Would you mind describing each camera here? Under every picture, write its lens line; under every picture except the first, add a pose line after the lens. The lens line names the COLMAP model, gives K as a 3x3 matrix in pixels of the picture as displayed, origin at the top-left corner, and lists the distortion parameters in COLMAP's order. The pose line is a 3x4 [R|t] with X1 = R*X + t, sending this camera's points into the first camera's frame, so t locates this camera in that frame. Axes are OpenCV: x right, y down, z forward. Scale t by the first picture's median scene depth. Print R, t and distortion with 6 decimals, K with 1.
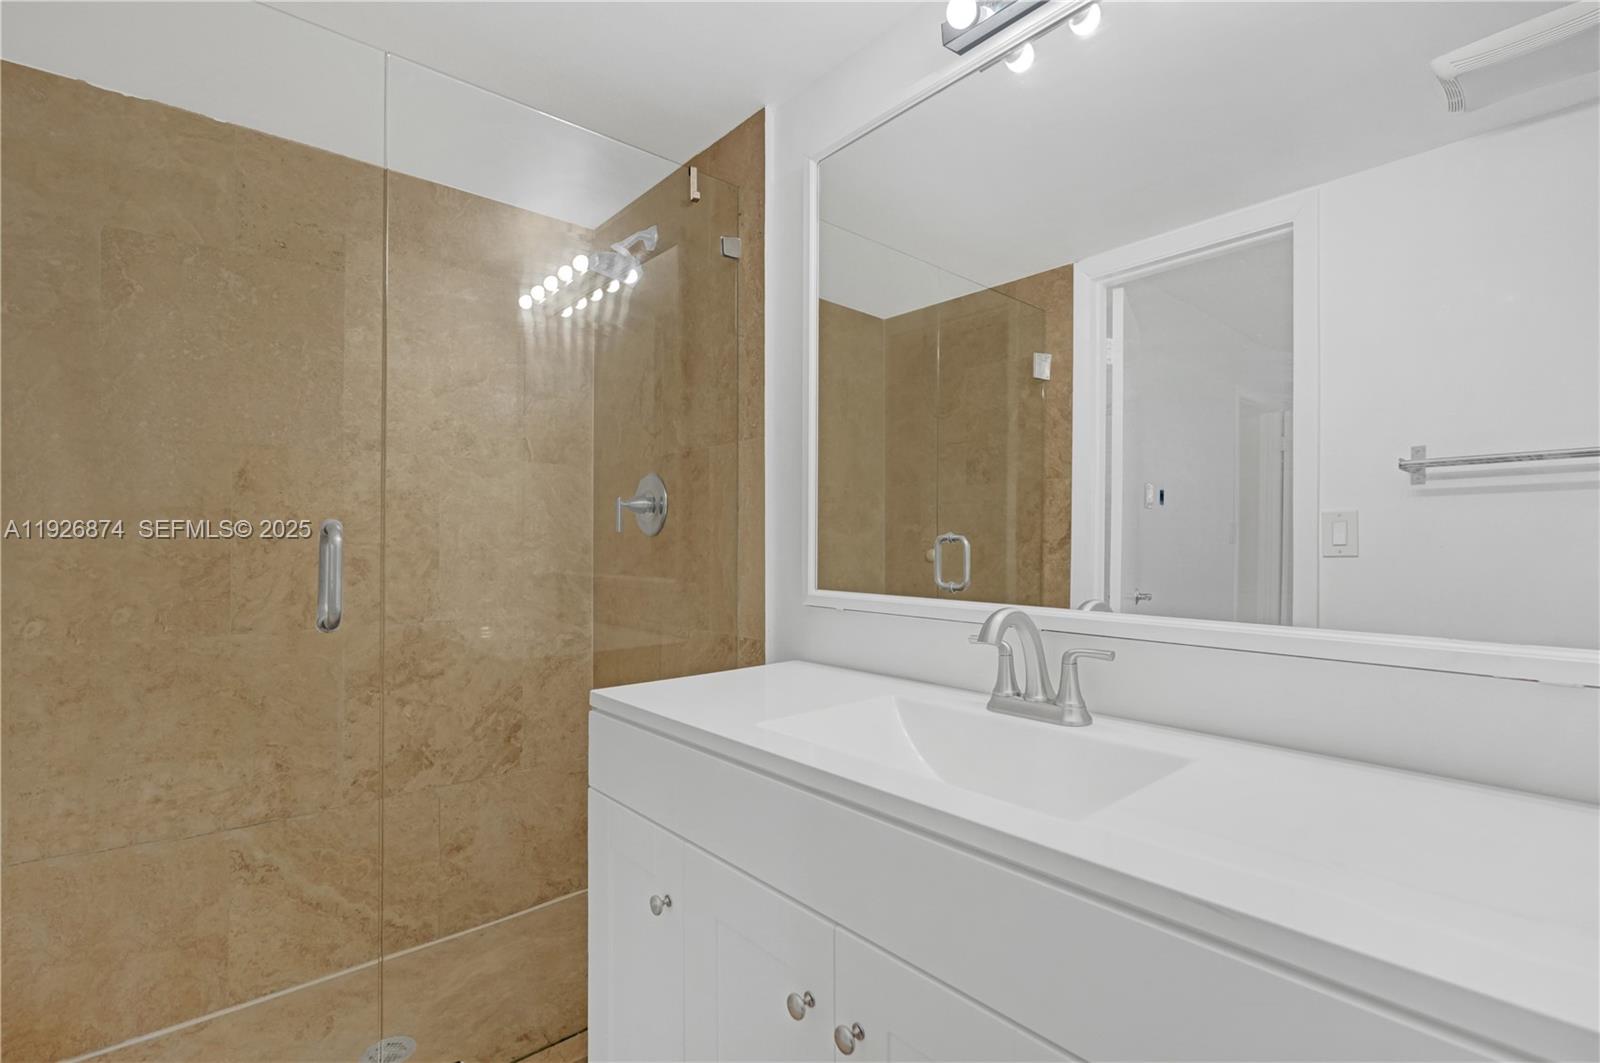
lens RADIAL K [[738.8, 0, 800.0], [0, 738.8, 531.5], [0, 0, 1]] dist [-0.001051, 0.000210]
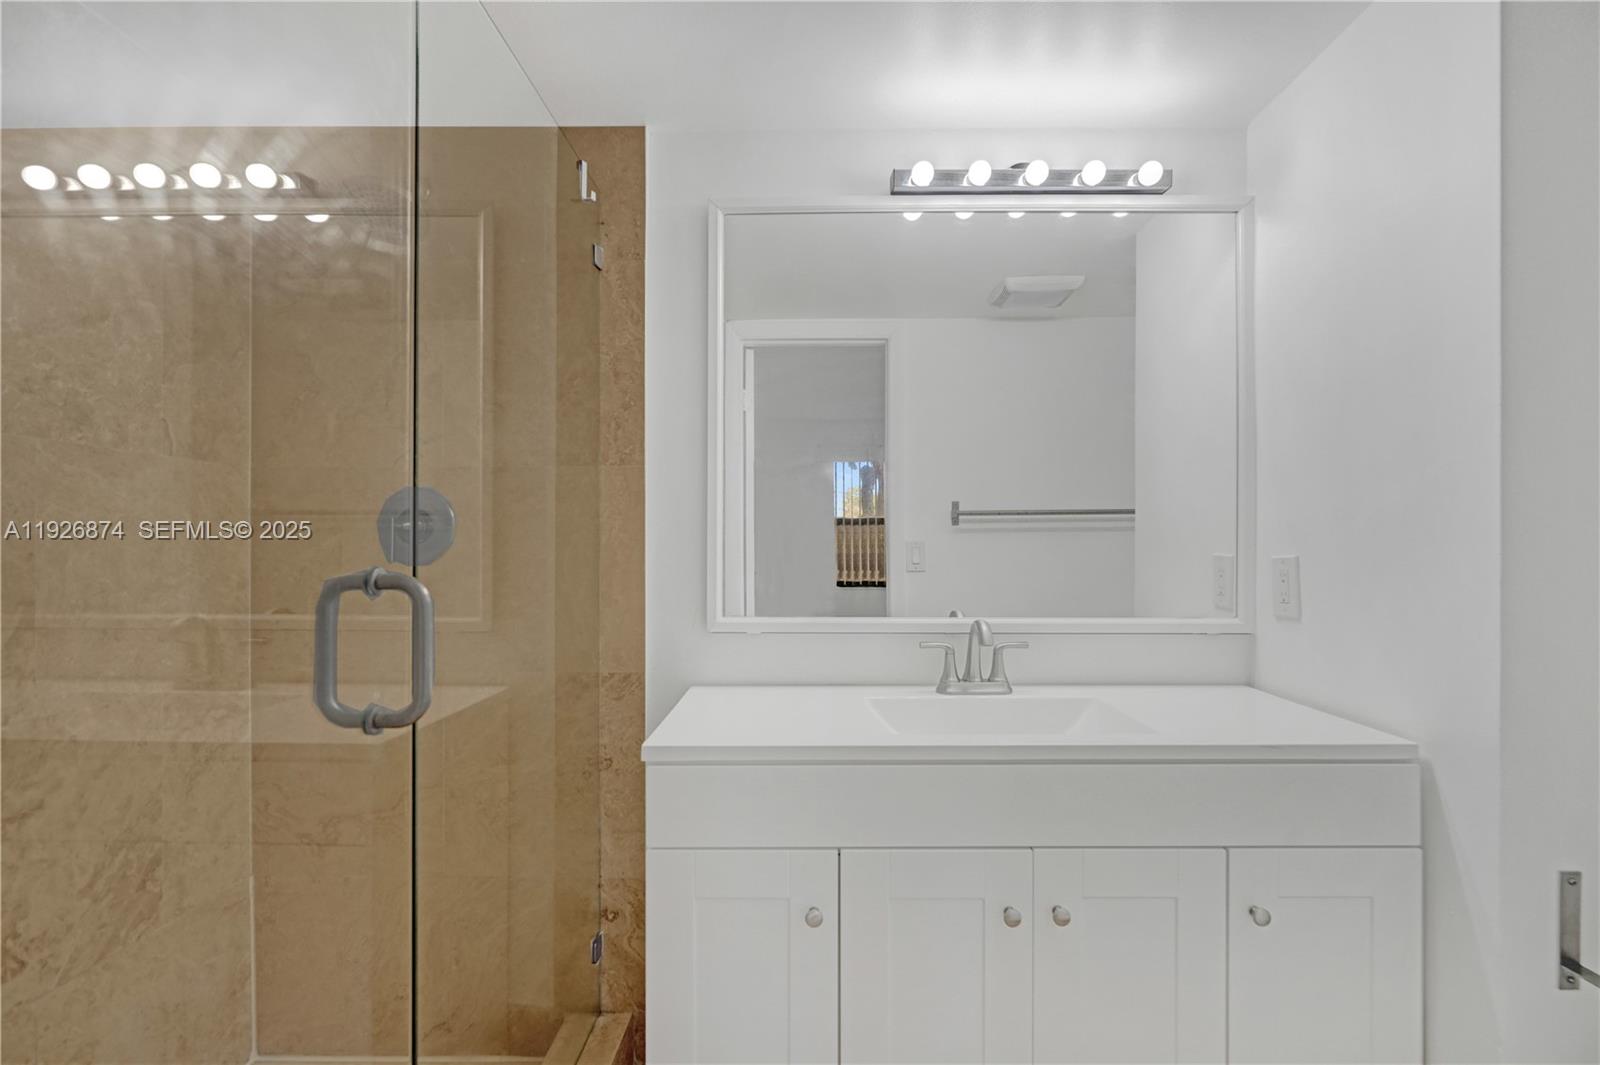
lens RADIAL K [[742.3, 0, 803.1], [0, 742.3, 543.2], [0, 0, 1]] dist [0.000812, 0.000116]
pose [[0.664173, -0.000901, 0.747578, -0.531466], [-0.008312, 0.999929, 0.008591, -0.028896], [-0.747532, -0.011920, 0.664118, 0.153949]]
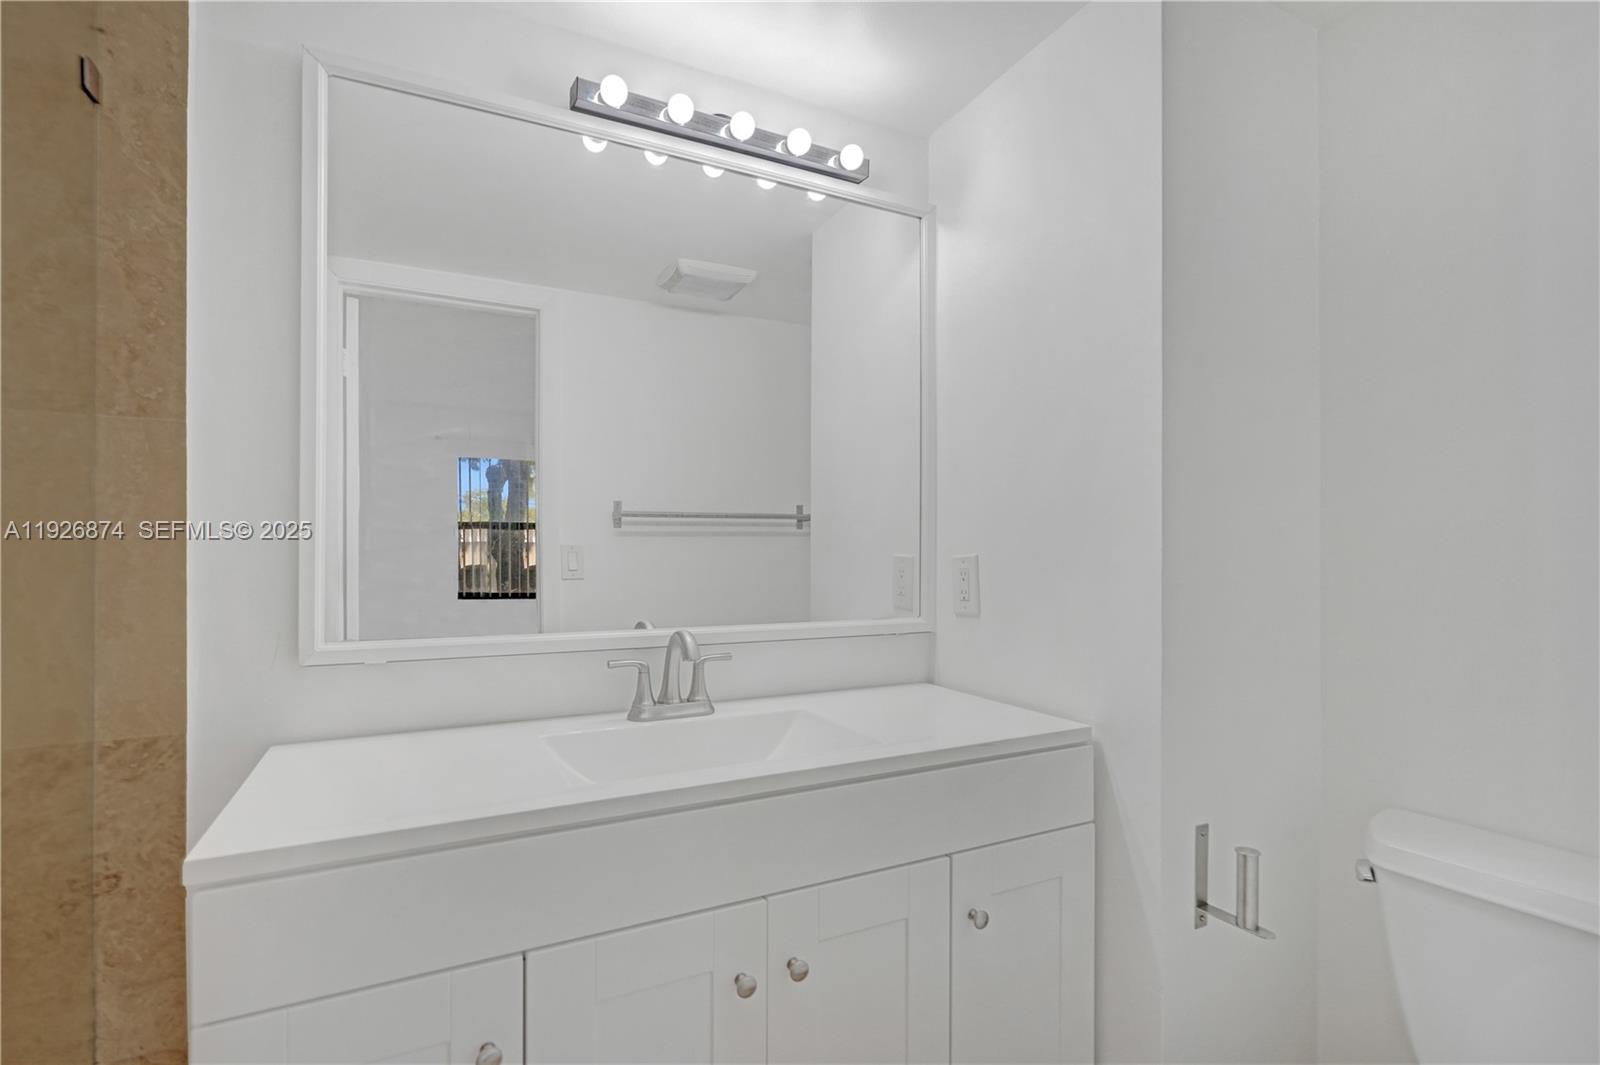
lens RADIAL K [[754.1, 0, 798.3], [0, 754.1, 552.8], [0, 0, 1]] dist [-0.000772, 0.000667]
pose [[0.244463, 0.001458, 0.969658, -0.458245], [-0.012451, 0.999921, 0.001635, -0.015775], [-0.969579, -0.012473, 0.244462, 0.261611]]
